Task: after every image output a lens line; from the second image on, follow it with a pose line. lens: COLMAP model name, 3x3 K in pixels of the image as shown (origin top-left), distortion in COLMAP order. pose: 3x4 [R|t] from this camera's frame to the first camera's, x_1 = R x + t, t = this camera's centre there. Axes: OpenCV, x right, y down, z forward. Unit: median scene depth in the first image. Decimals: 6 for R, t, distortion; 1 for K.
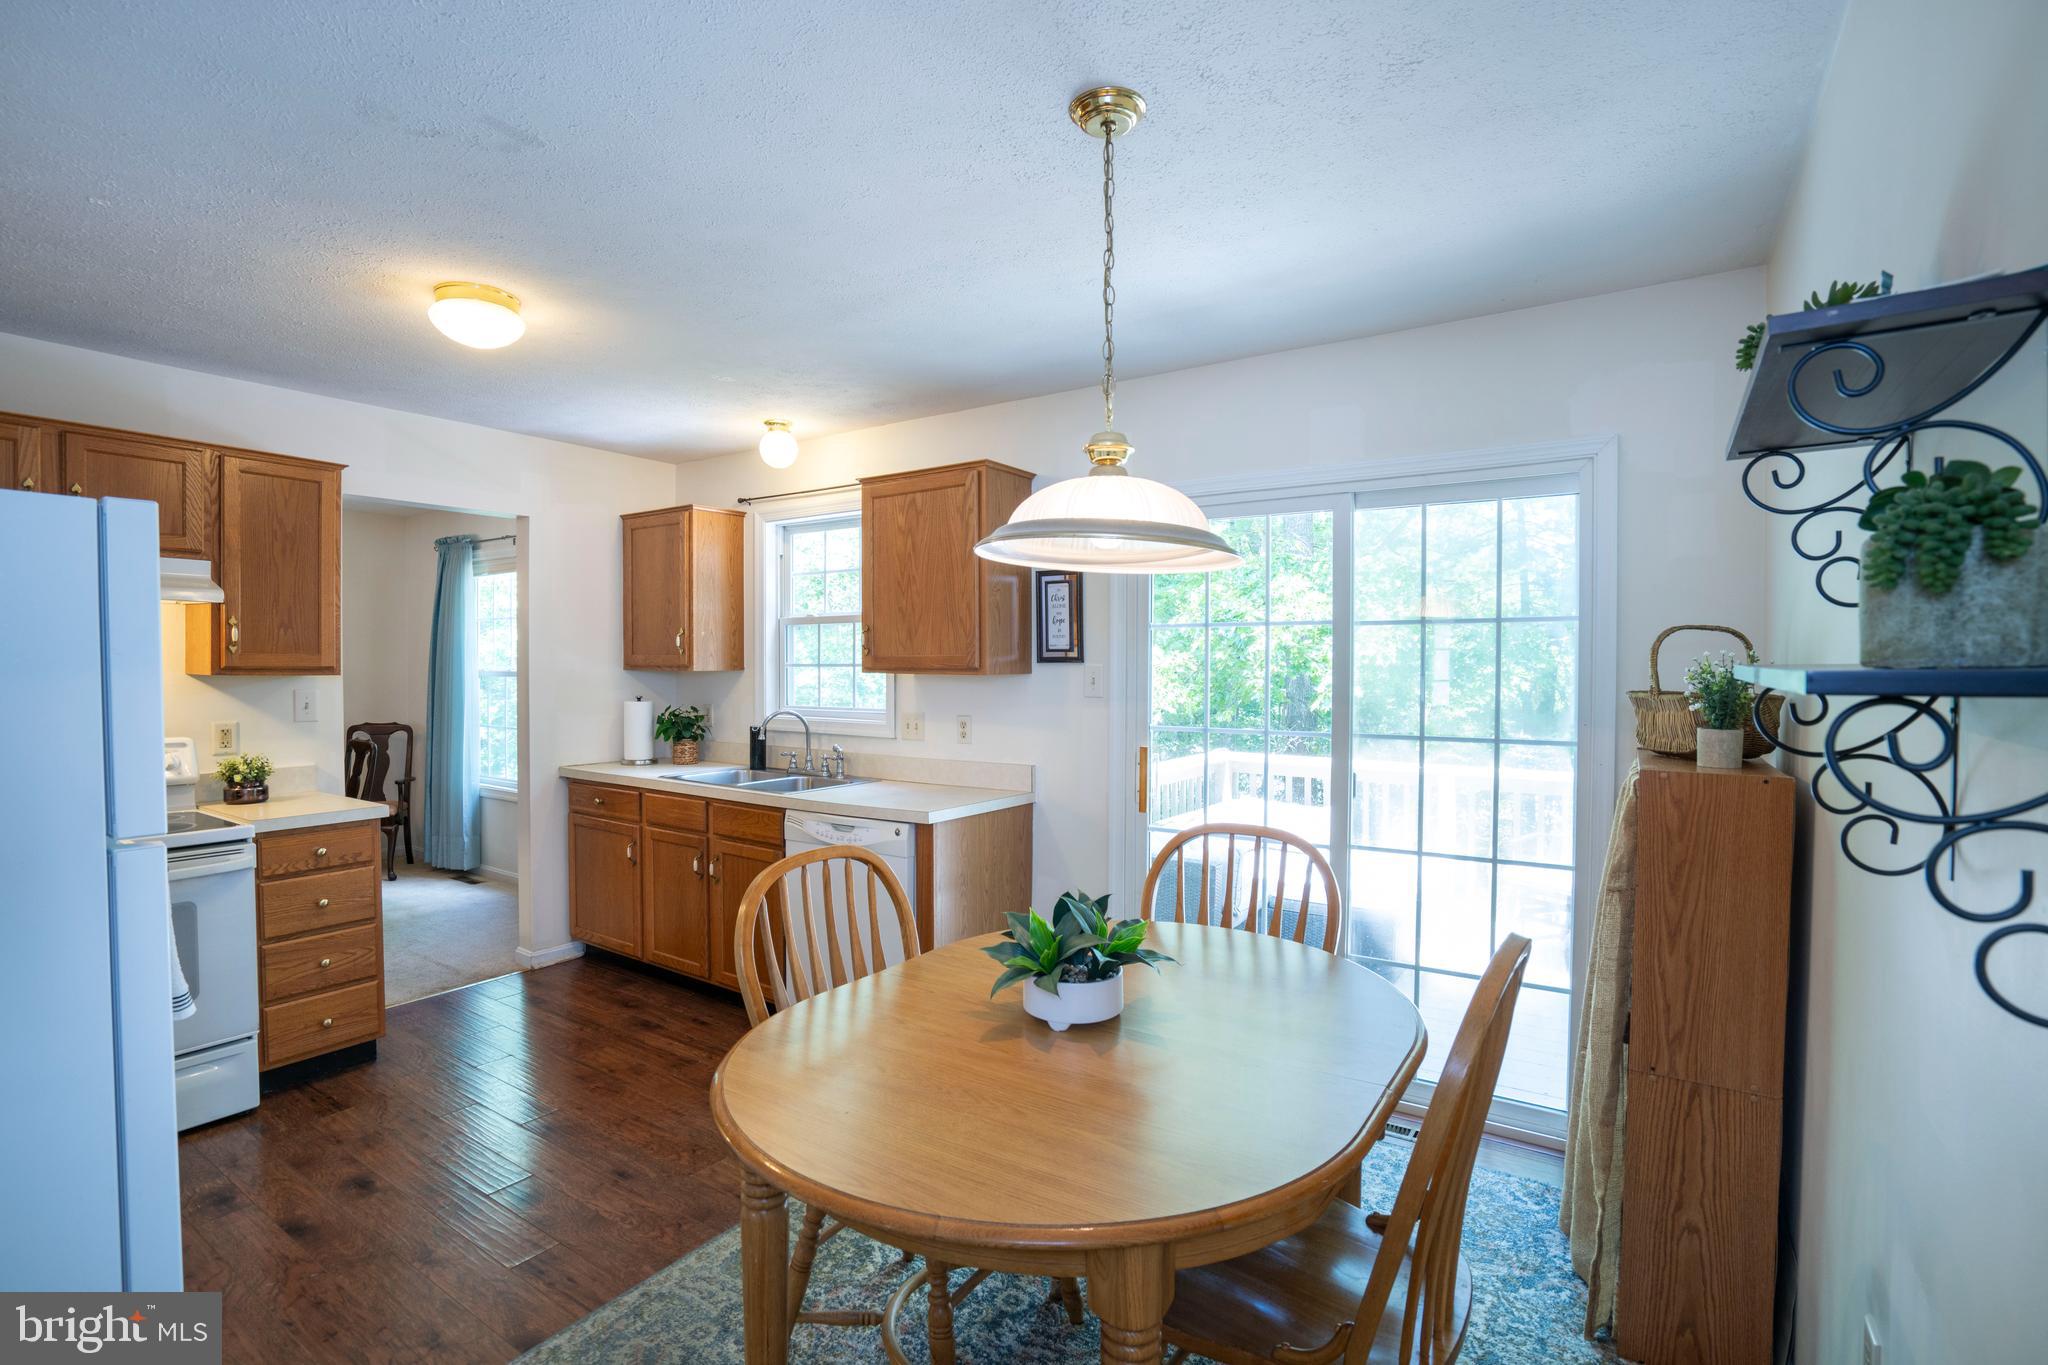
lens RADIAL K [[951.0, 0, 1015.5], [0, 951.0, 690.0], [0, 0, 1]] dist [-0.054224, 0.018593]
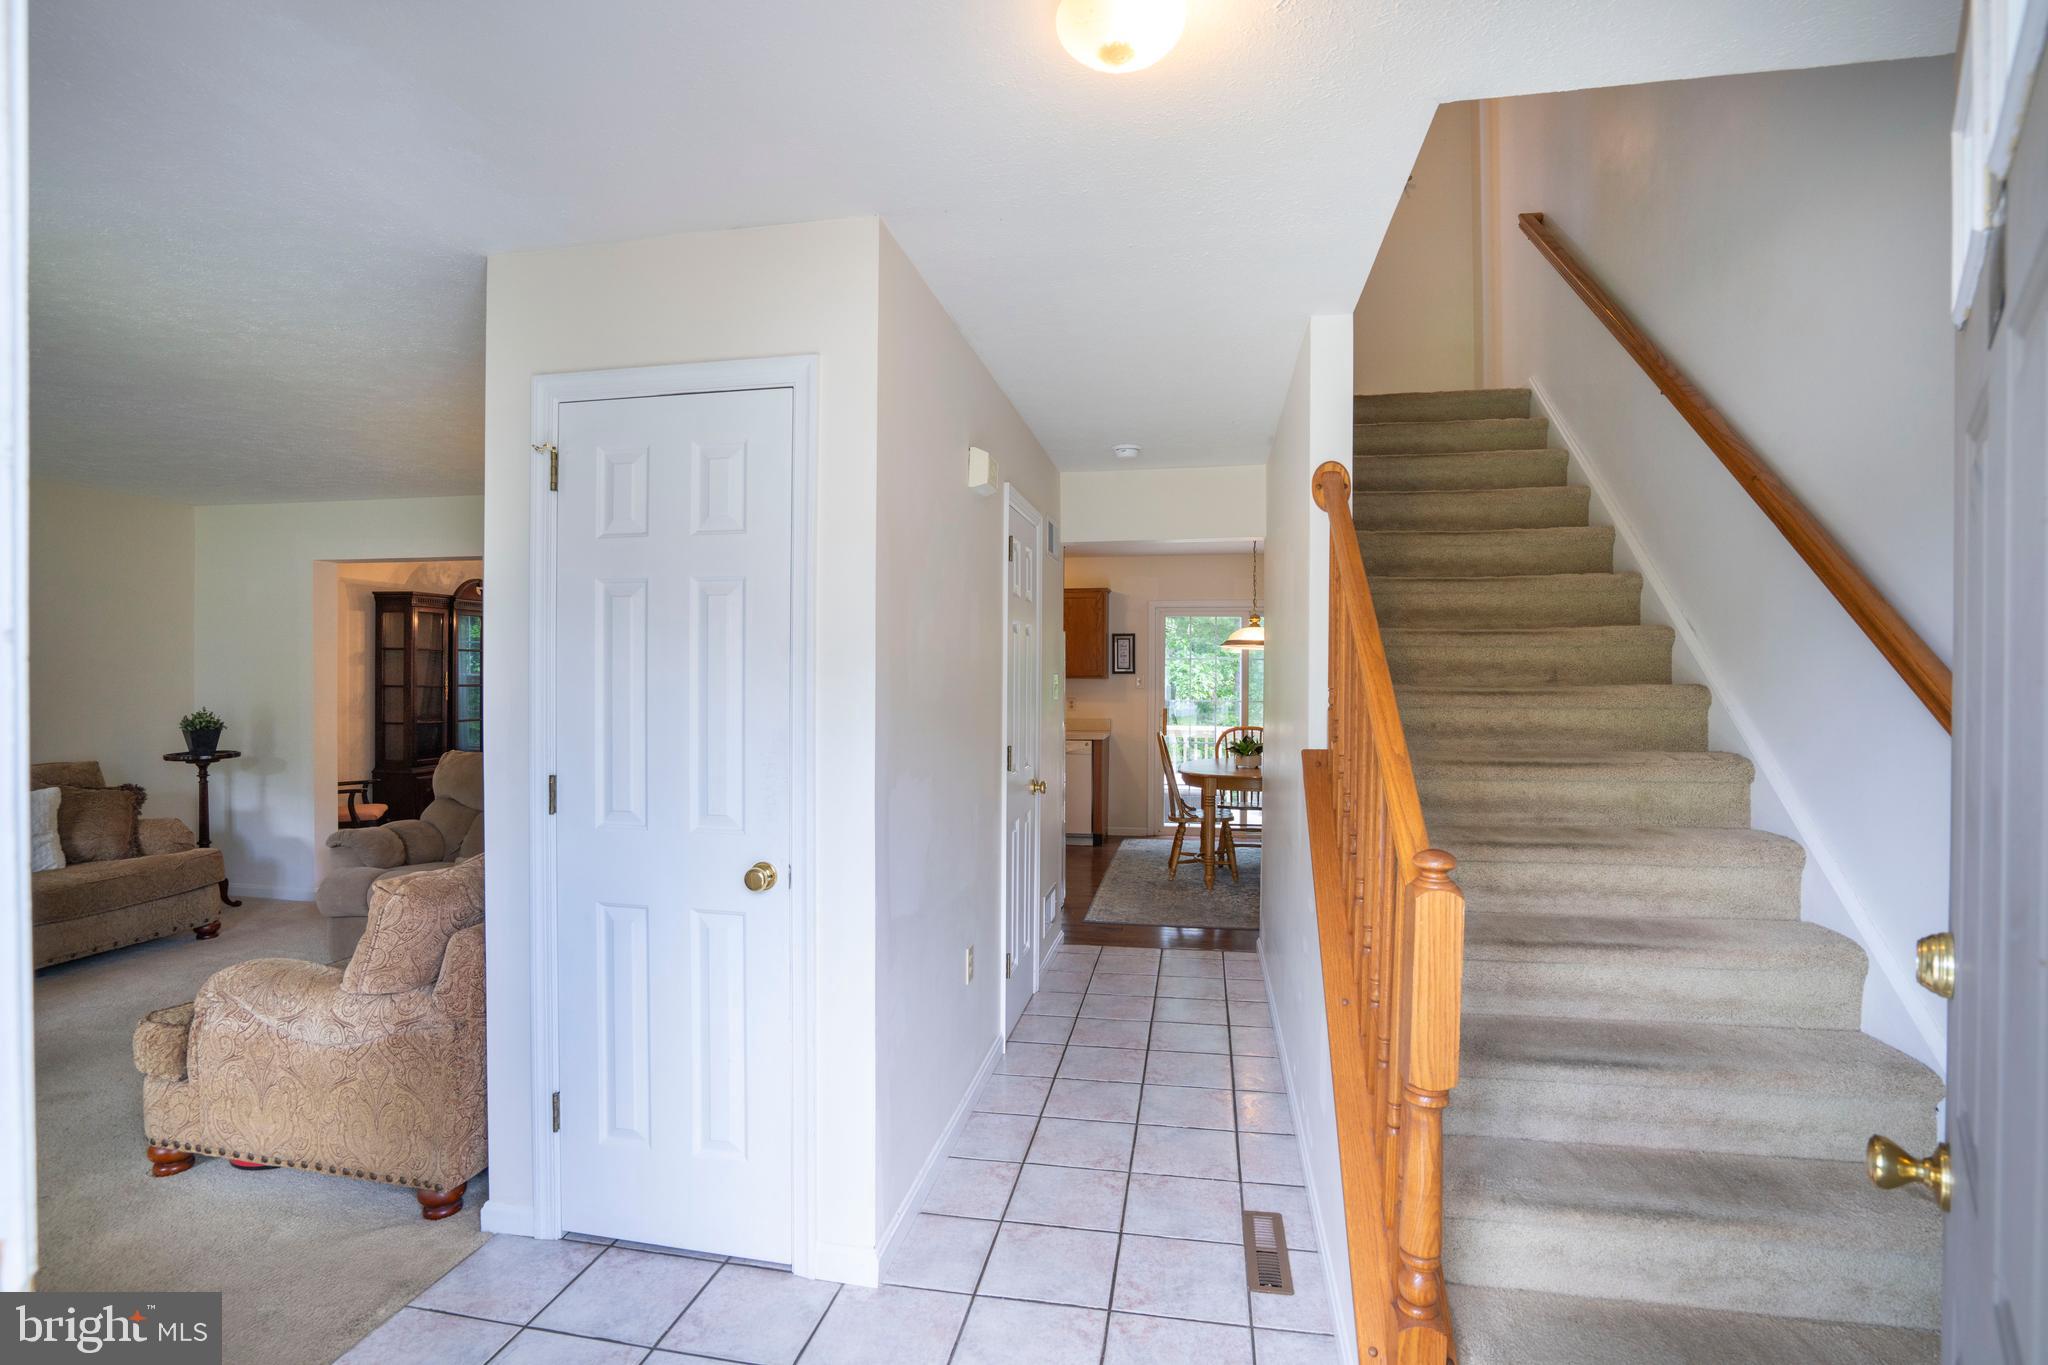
lens RADIAL K [[951.0, 0, 1019.7], [0, 951.0, 681.4], [0, 0, 1]] dist [-0.054224, 0.018593]
pose [[0.918658, -0.003268, 0.395041, -1.122243], [0.010557, 0.999812, -0.016280, 0.024494], [-0.394913, 0.019126, 0.918519, -1.044606]]
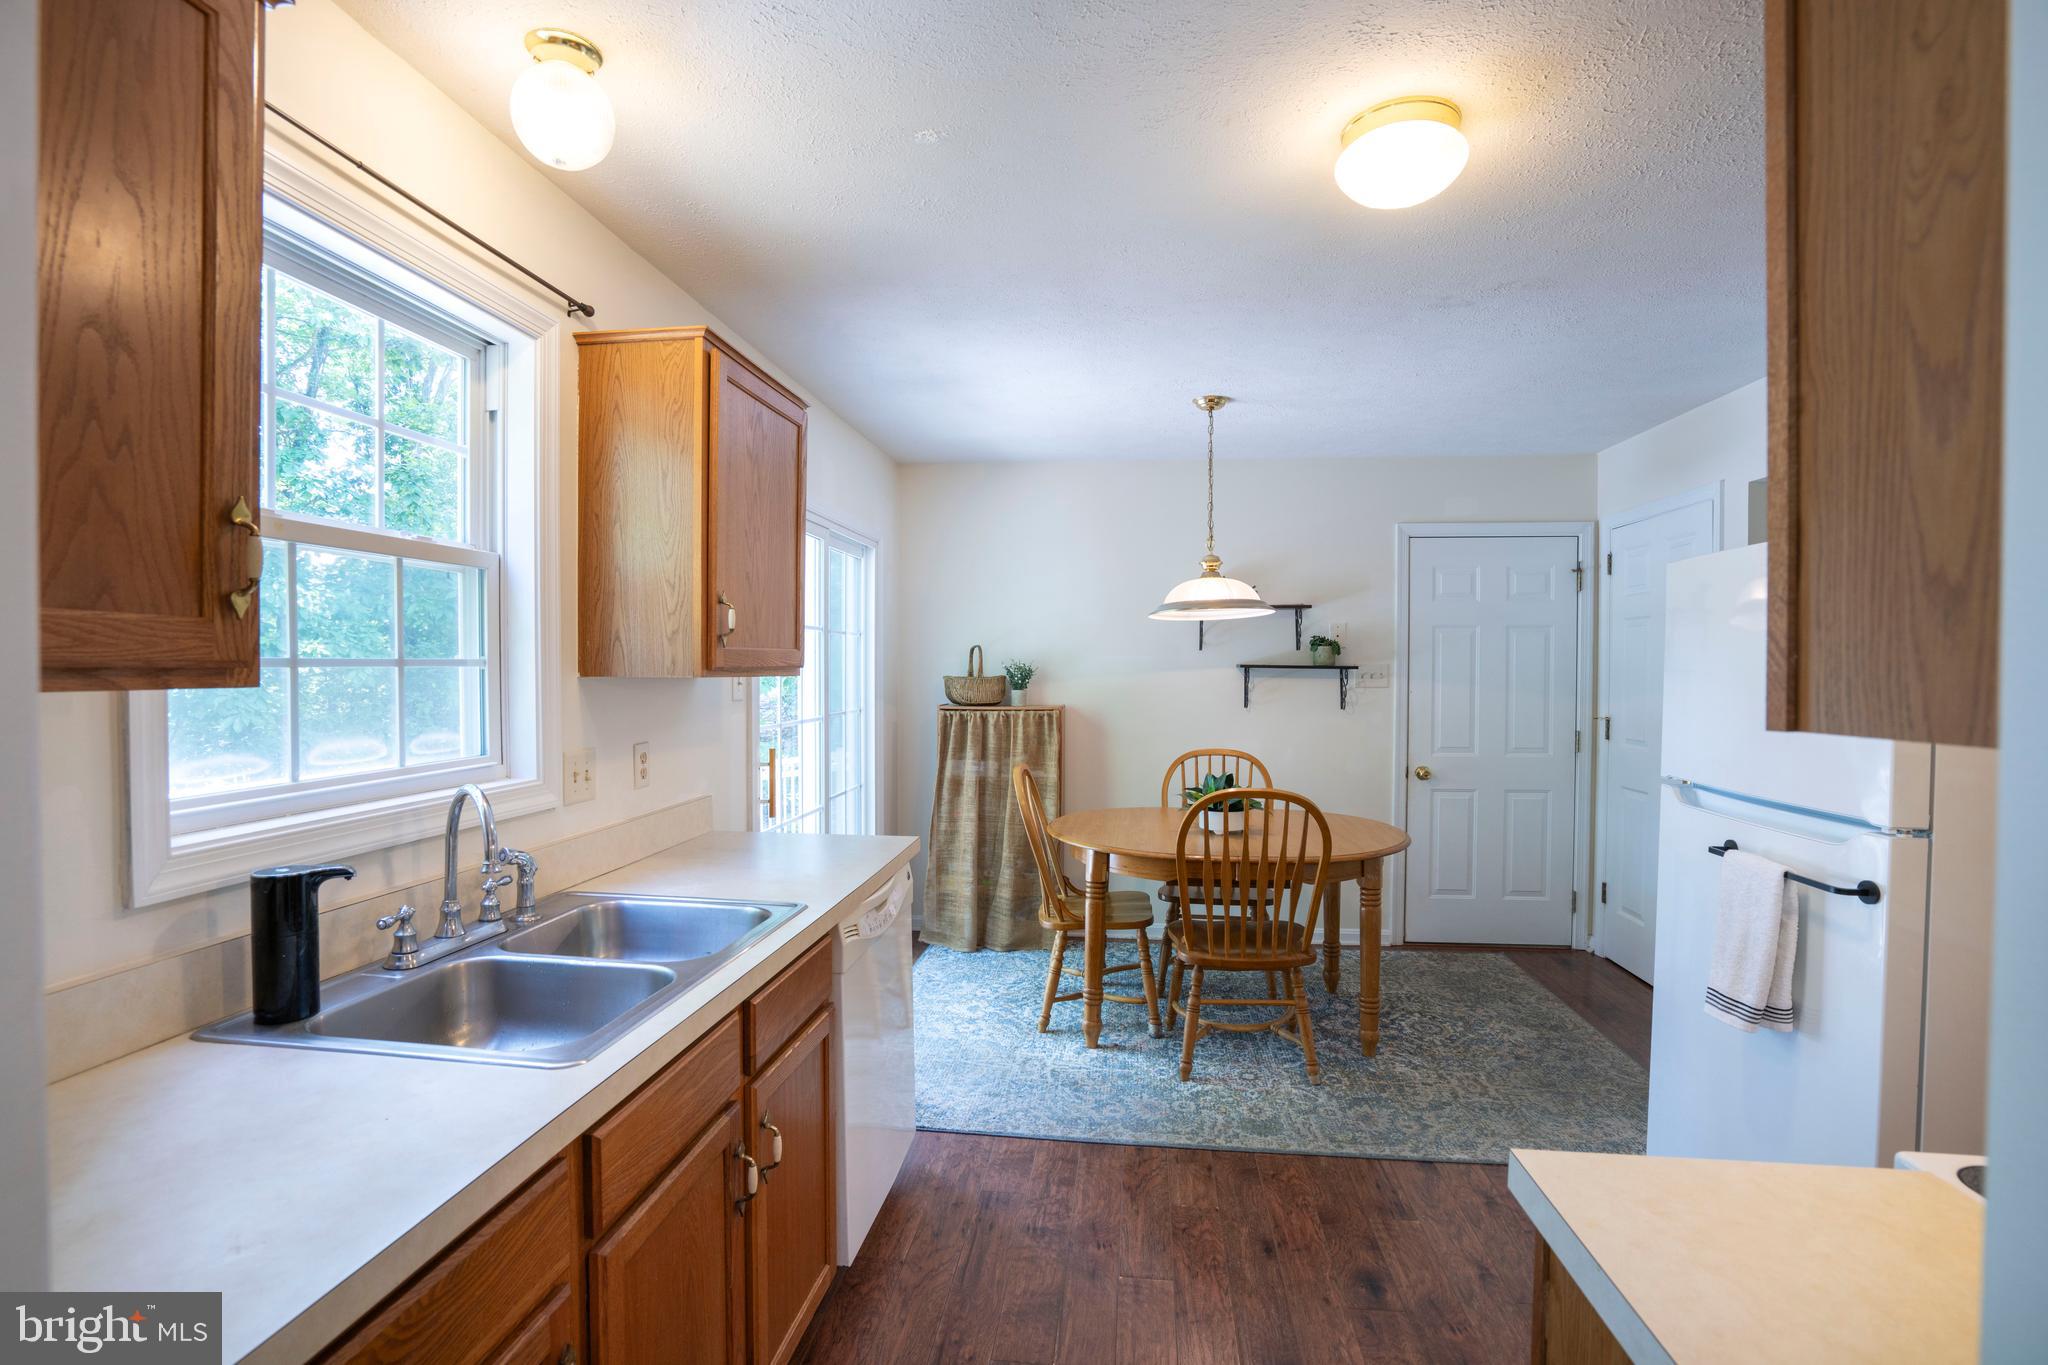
lens RADIAL K [[951.0, 0, 1029.9], [0, 951.0, 678.1], [0, 0, 1]] dist [-0.054224, 0.018593]
pose [[-0.462670, -0.018885, 0.886329, -0.793329], [0.015965, 0.999433, 0.029629, -0.033747], [-0.886387, 0.027859, -0.462107, 1.158894]]
